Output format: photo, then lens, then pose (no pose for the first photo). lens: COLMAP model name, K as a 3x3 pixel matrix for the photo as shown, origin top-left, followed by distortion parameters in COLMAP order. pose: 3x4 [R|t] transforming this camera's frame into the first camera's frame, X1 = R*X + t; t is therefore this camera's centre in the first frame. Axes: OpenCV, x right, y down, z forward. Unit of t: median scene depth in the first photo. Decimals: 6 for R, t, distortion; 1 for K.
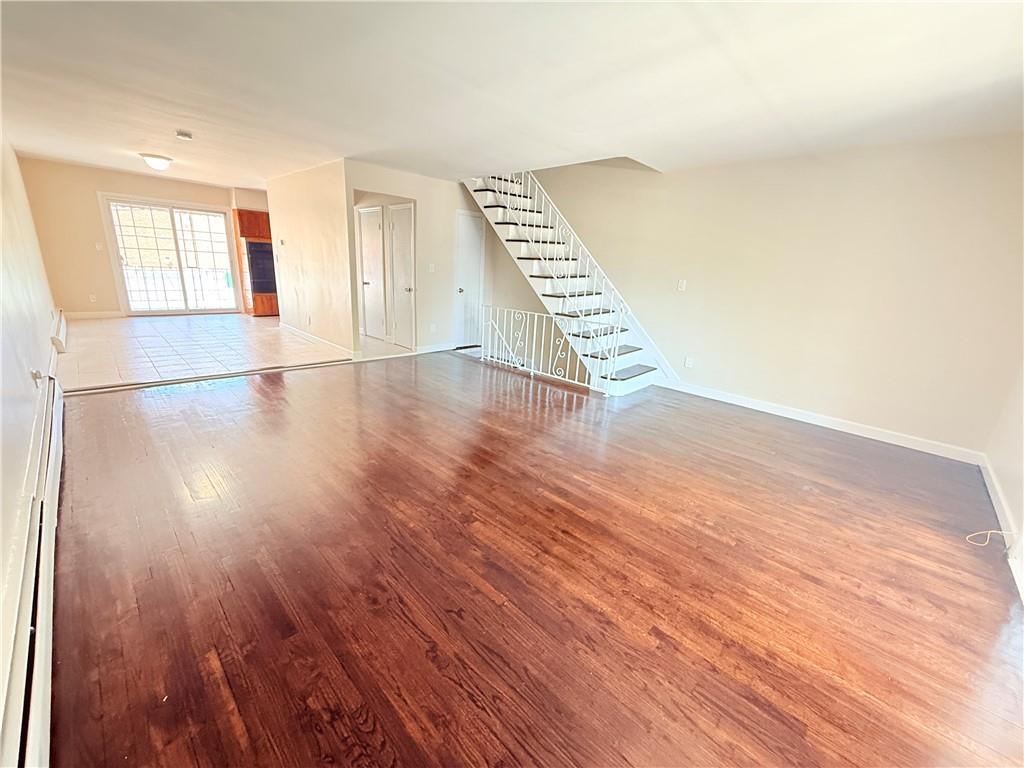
lens RADIAL K [[409.0, 0, 512.0], [0, 409.0, 384.0], [0, 0, 1]] dist [-0.000168, 0.000038]
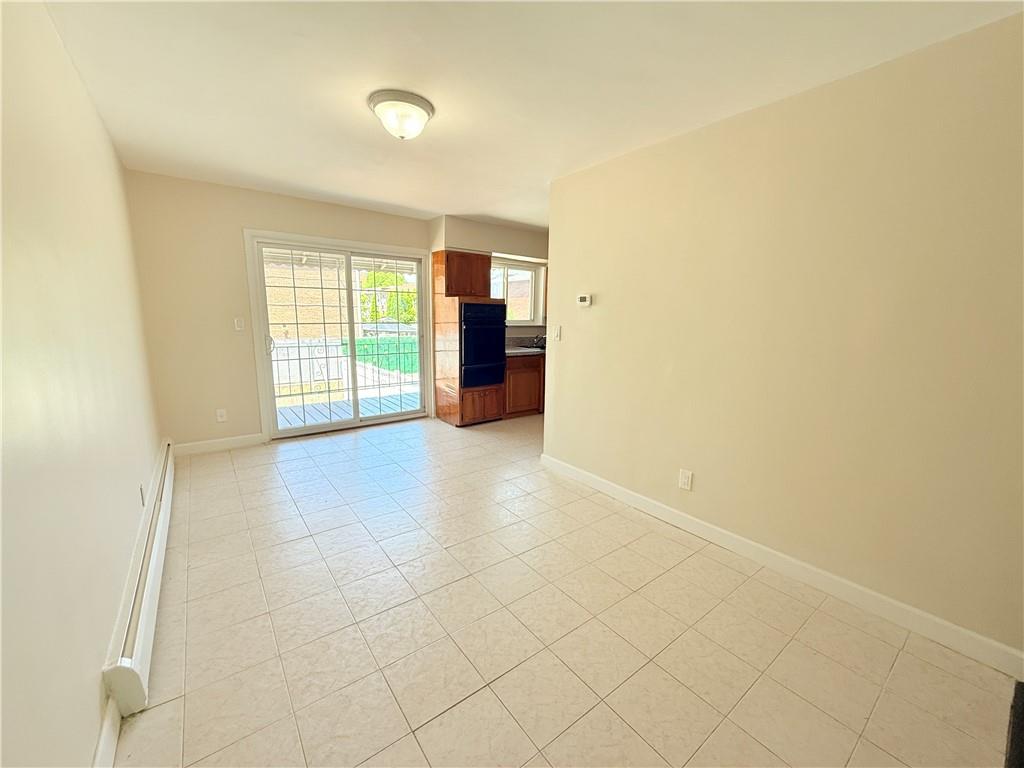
lens RADIAL K [[409.0, 0, 512.0], [0, 409.0, 384.0], [0, 0, 1]] dist [-0.000168, 0.000038]
pose [[0.988512, -0.024242, -0.149186, -0.610564], [0.006039, 0.992600, -0.121281, -0.202623], [0.151022, 0.118987, 0.981343, 0.564981]]
